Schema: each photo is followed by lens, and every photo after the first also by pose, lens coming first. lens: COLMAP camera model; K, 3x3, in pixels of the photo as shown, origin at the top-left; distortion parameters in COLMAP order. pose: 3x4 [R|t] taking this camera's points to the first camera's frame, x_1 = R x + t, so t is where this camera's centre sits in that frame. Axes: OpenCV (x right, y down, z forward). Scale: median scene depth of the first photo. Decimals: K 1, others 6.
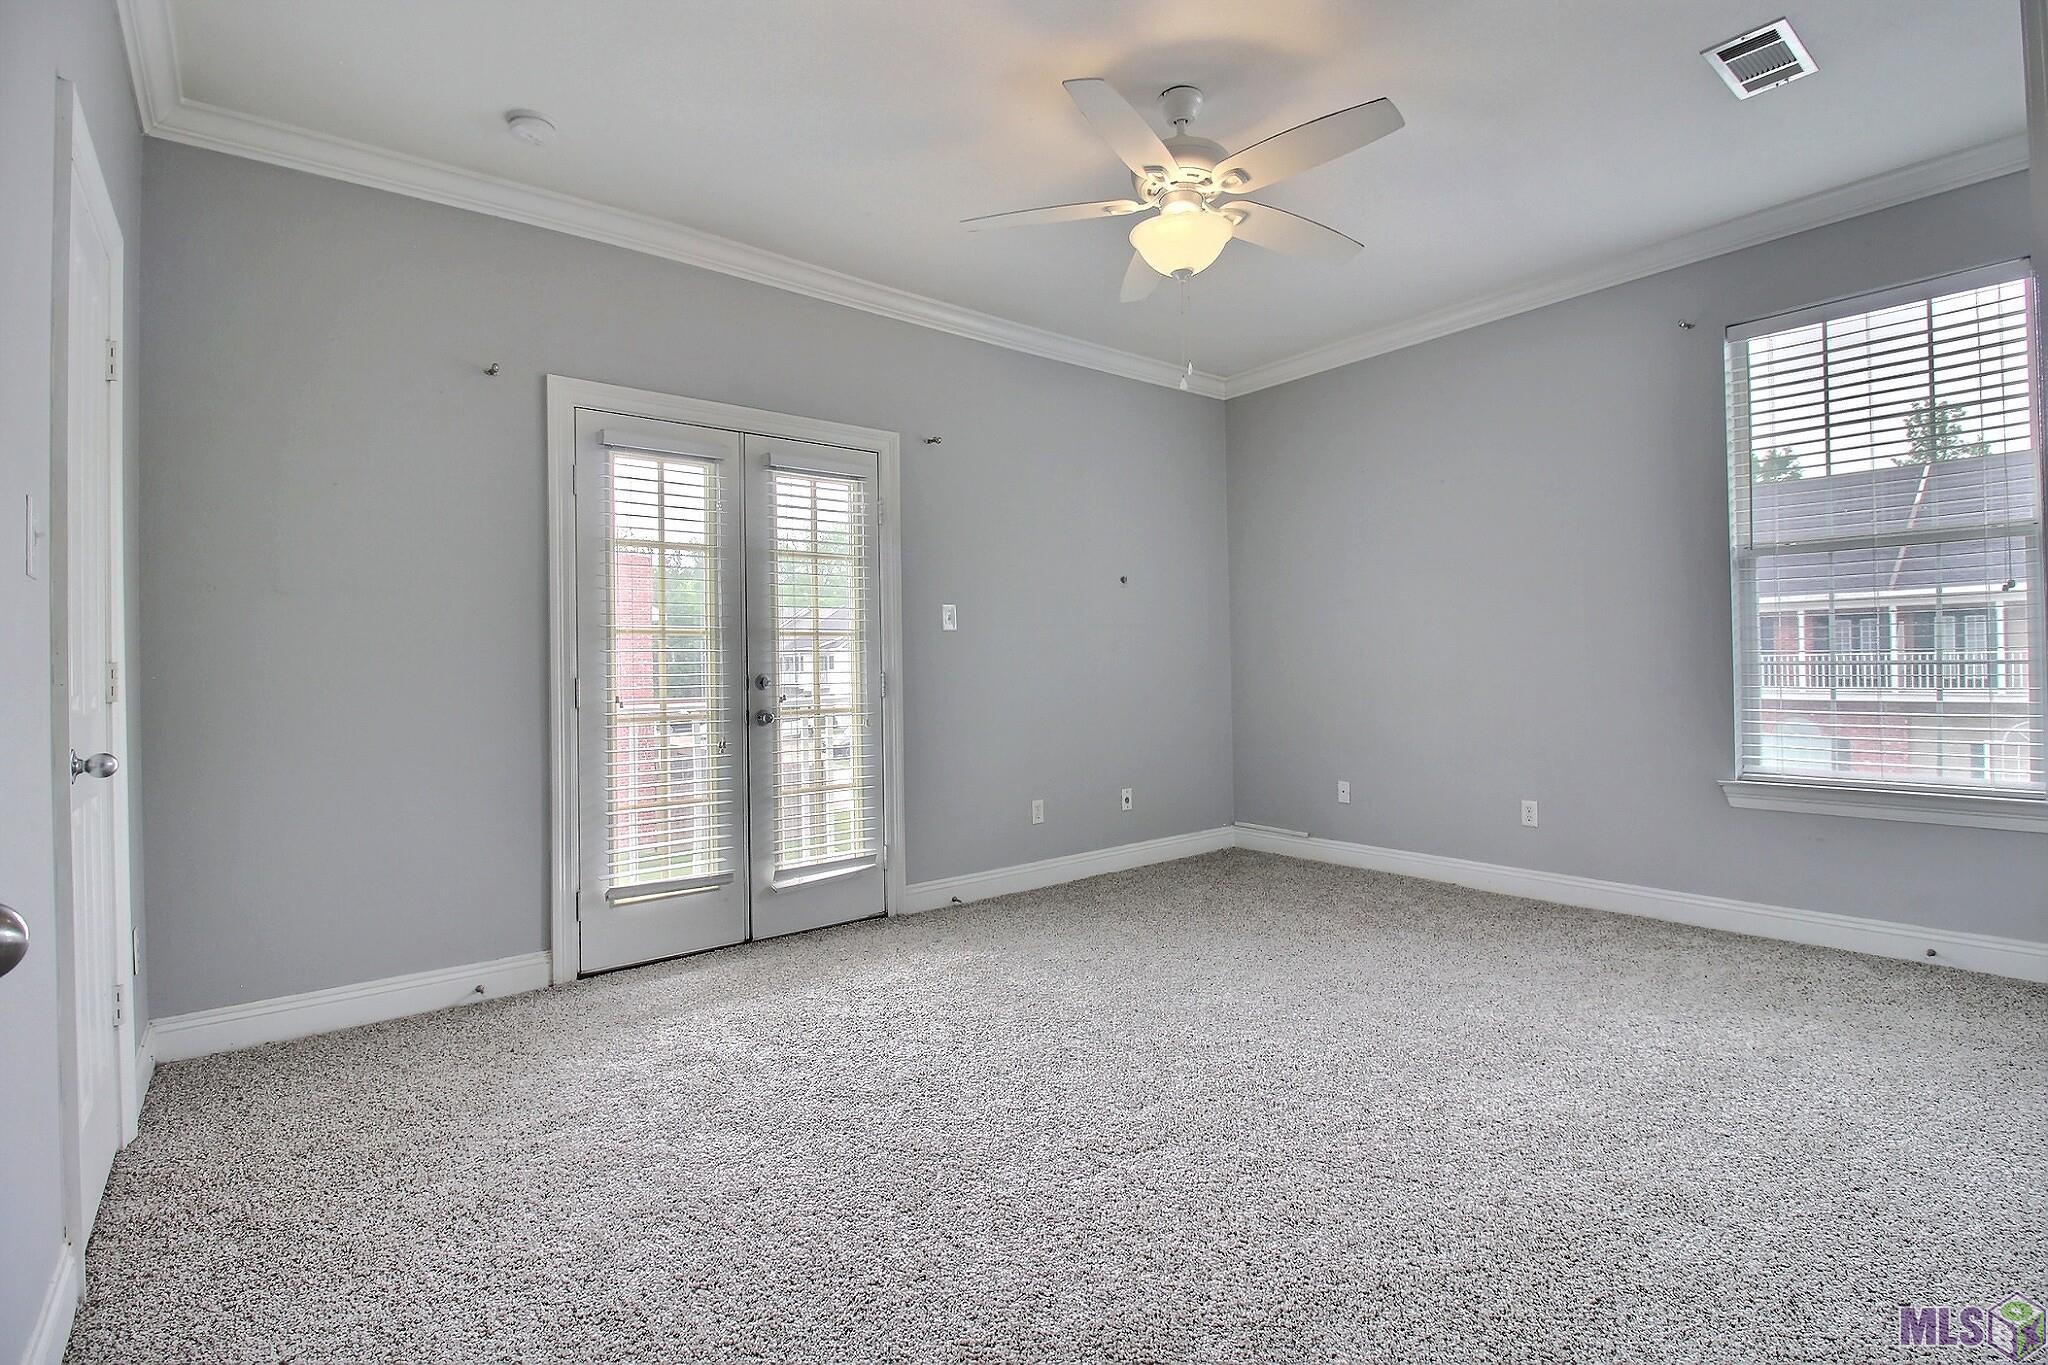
lens RADIAL K [[960.3, 0, 1024.0], [0, 960.3, 682.5], [0, 0, 1]] dist [0.000116, 0.000028]
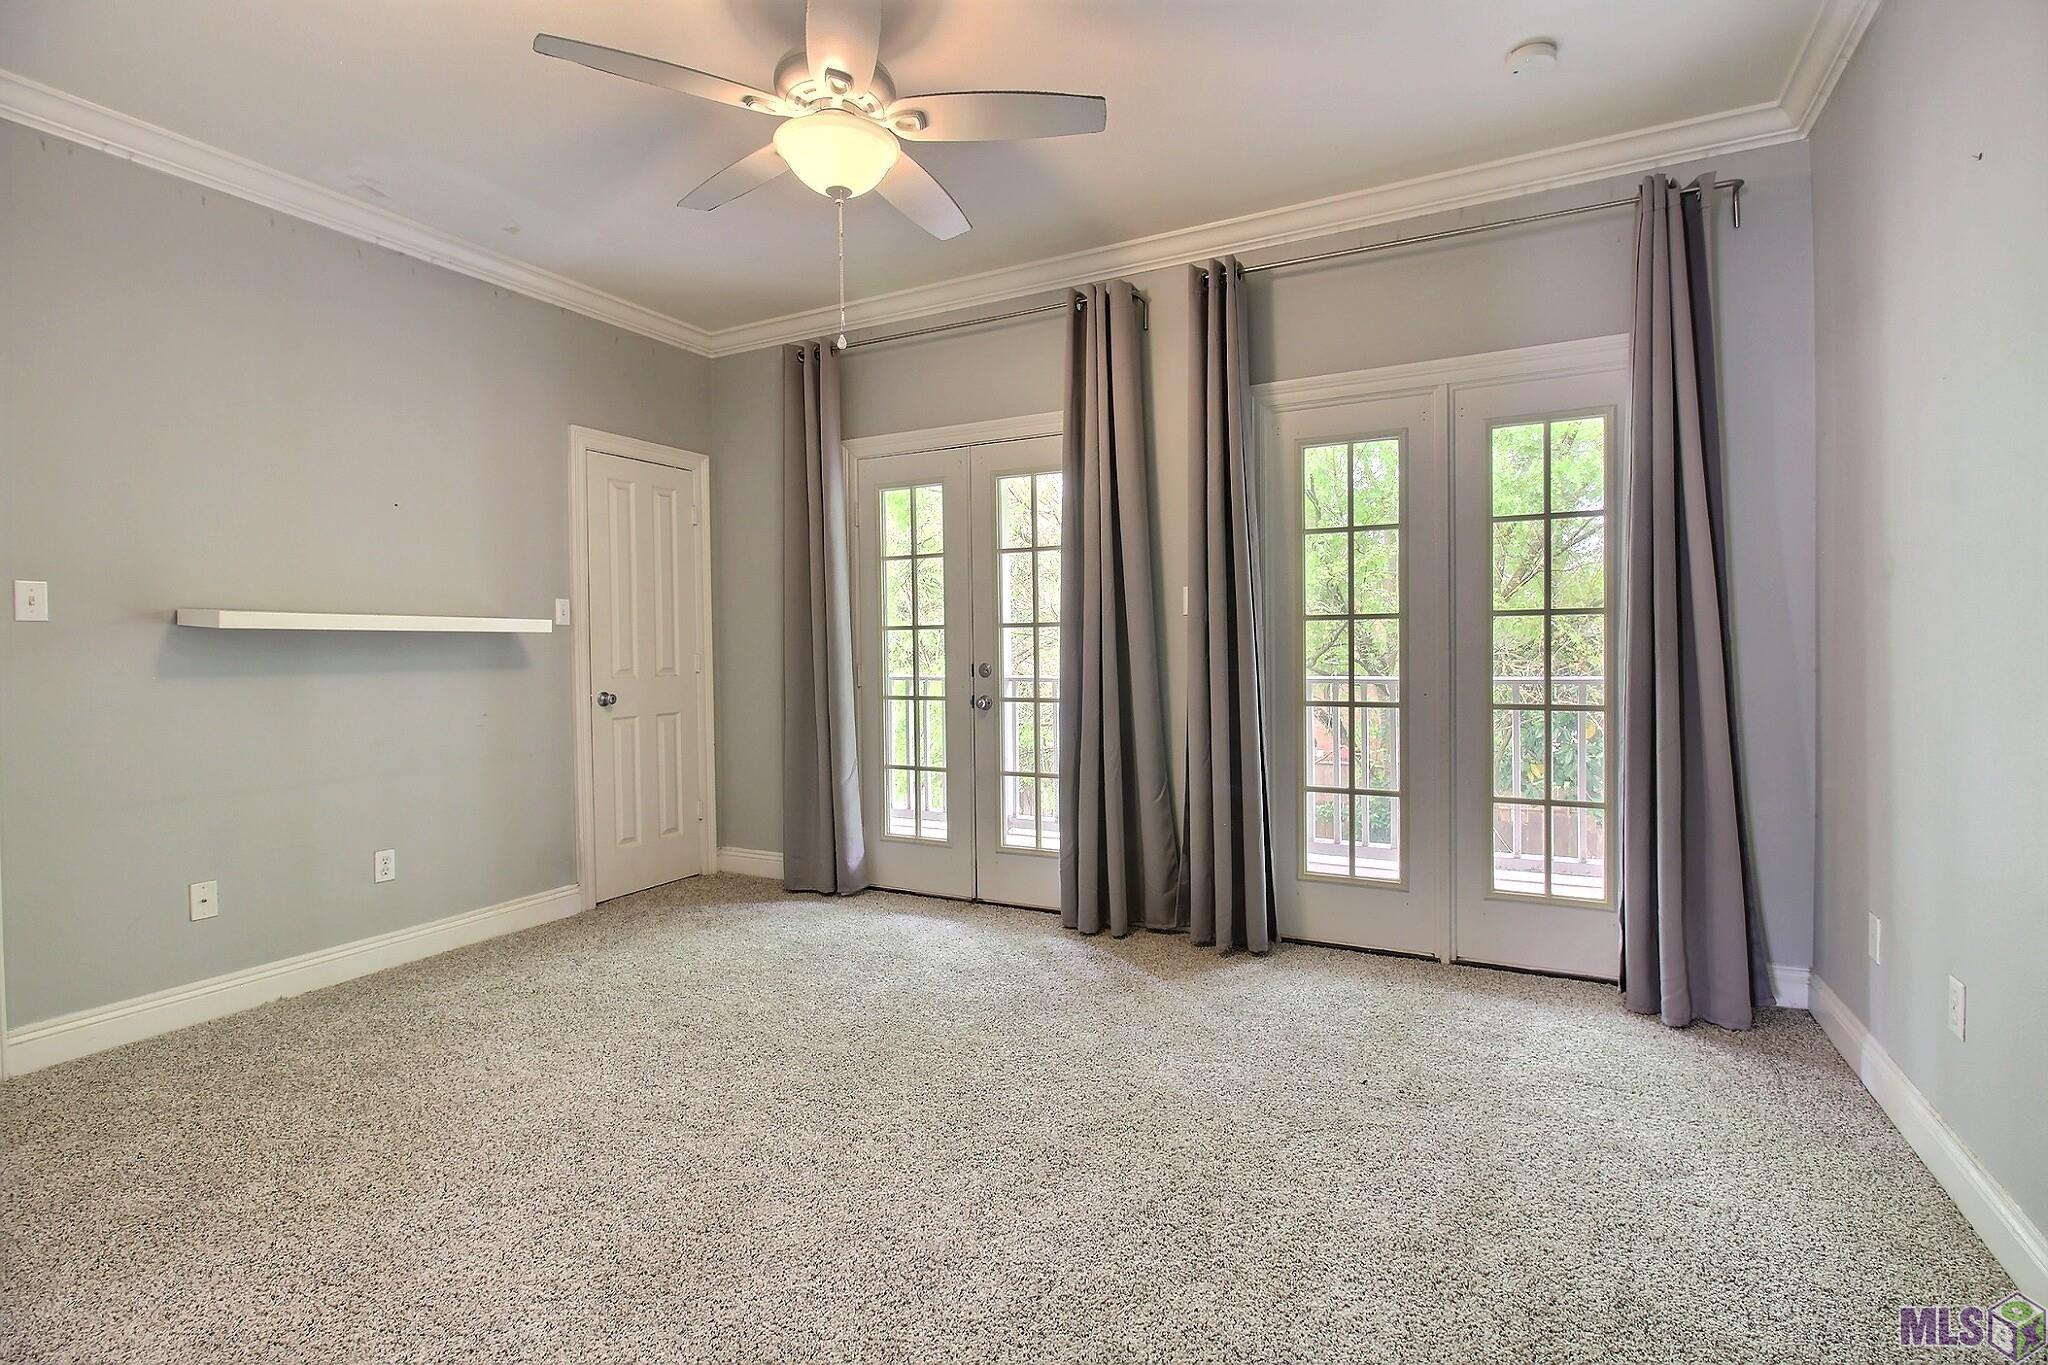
lens RADIAL K [[970.8, 0, 1024.0], [0, 970.8, 682.5], [0, 0, 1]] dist [0.000202, 0.000014]
pose [[0.407344, 0.036073, -0.912562, 0.779928], [-0.009943, 0.999336, 0.035065, -0.027253], [0.913221, -0.005210, 0.407432, 0.601079]]
